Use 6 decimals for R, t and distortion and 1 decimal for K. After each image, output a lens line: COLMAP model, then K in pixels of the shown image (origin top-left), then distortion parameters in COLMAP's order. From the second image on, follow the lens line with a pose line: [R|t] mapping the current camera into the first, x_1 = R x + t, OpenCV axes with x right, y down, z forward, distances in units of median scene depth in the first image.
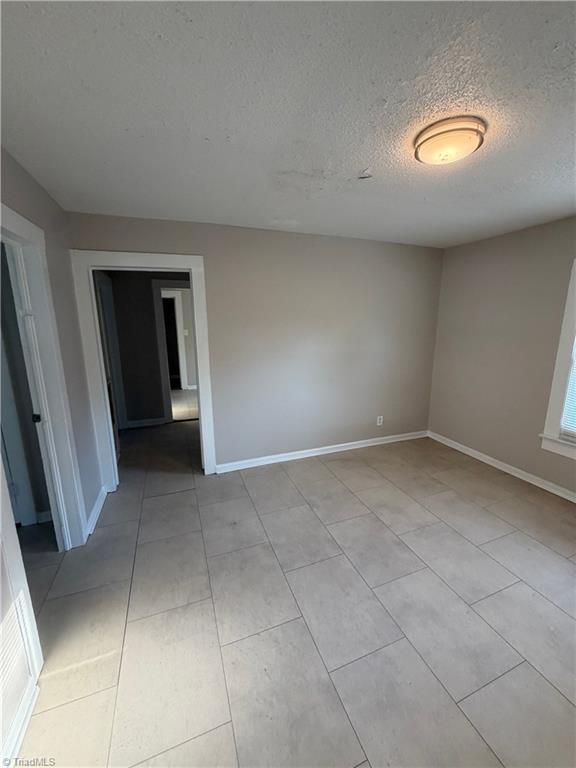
lens RADIAL K [[306.8, 0, 288.0], [0, 306.8, 384.0], [0, 0, 1]] dist [0.001161, 0.000116]
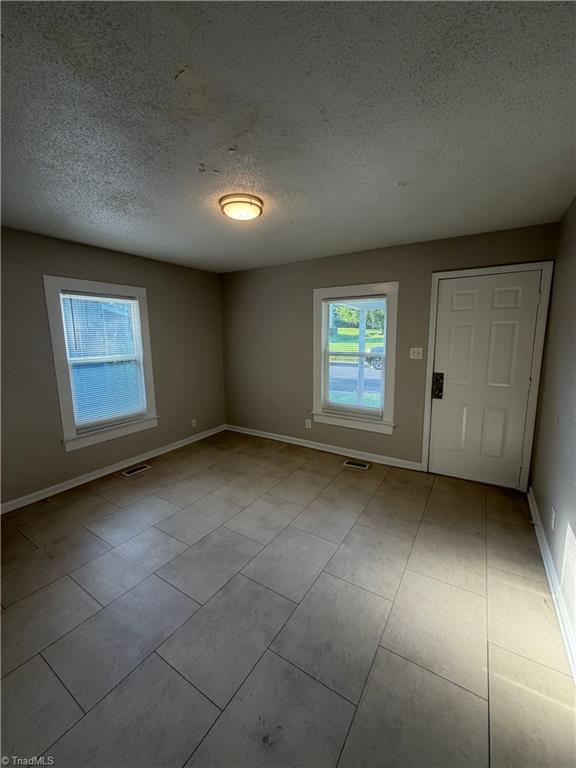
lens RADIAL K [[306.8, 0, 288.0], [0, 306.8, 384.0], [0, 0, 1]] dist [0.001161, 0.000116]
pose [[-0.596937, -0.115375, 0.793949, -0.610749], [0.180476, 0.944931, 0.273008, -0.226207], [-0.781726, 0.306257, -0.543242, 1.280799]]
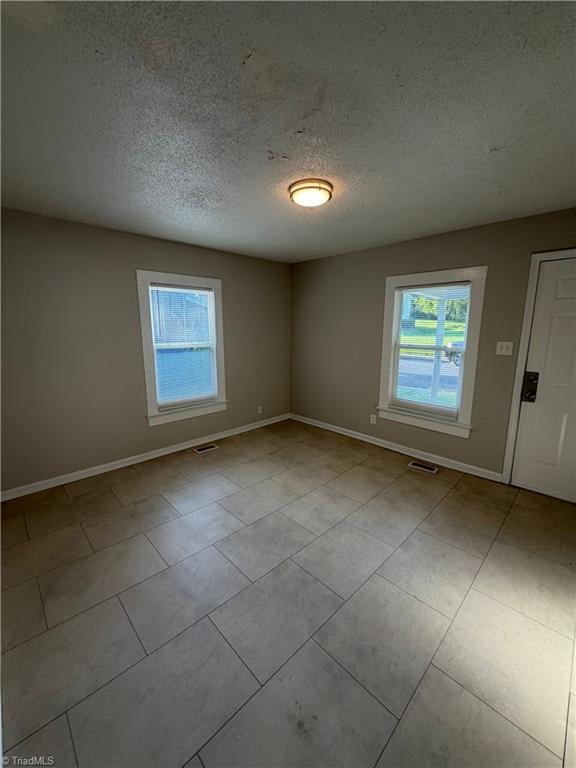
lens RADIAL K [[306.8, 0, 288.0], [0, 306.8, 384.0], [0, 0, 1]] dist [0.001161, 0.000116]
pose [[-0.398720, -0.164496, 0.902199, -0.614692], [0.190776, 0.947382, 0.257046, -0.213334], [-0.897010, 0.274607, -0.346358, 1.250184]]
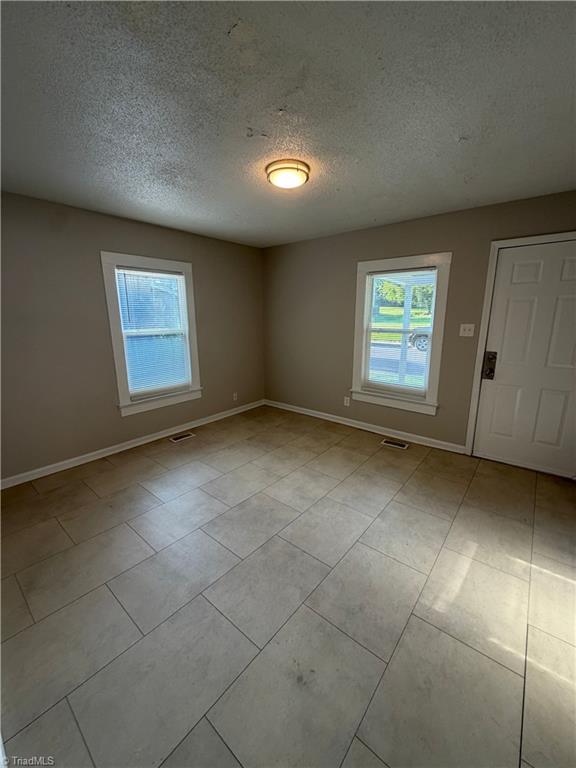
lens RADIAL K [[306.8, 0, 288.0], [0, 306.8, 384.0], [0, 0, 1]] dist [0.001161, 0.000116]
pose [[-0.493186, -0.185061, 0.850012, -0.614033], [0.187463, 0.931545, 0.311579, -0.207265], [-0.849486, 0.313012, -0.424733, 1.302527]]
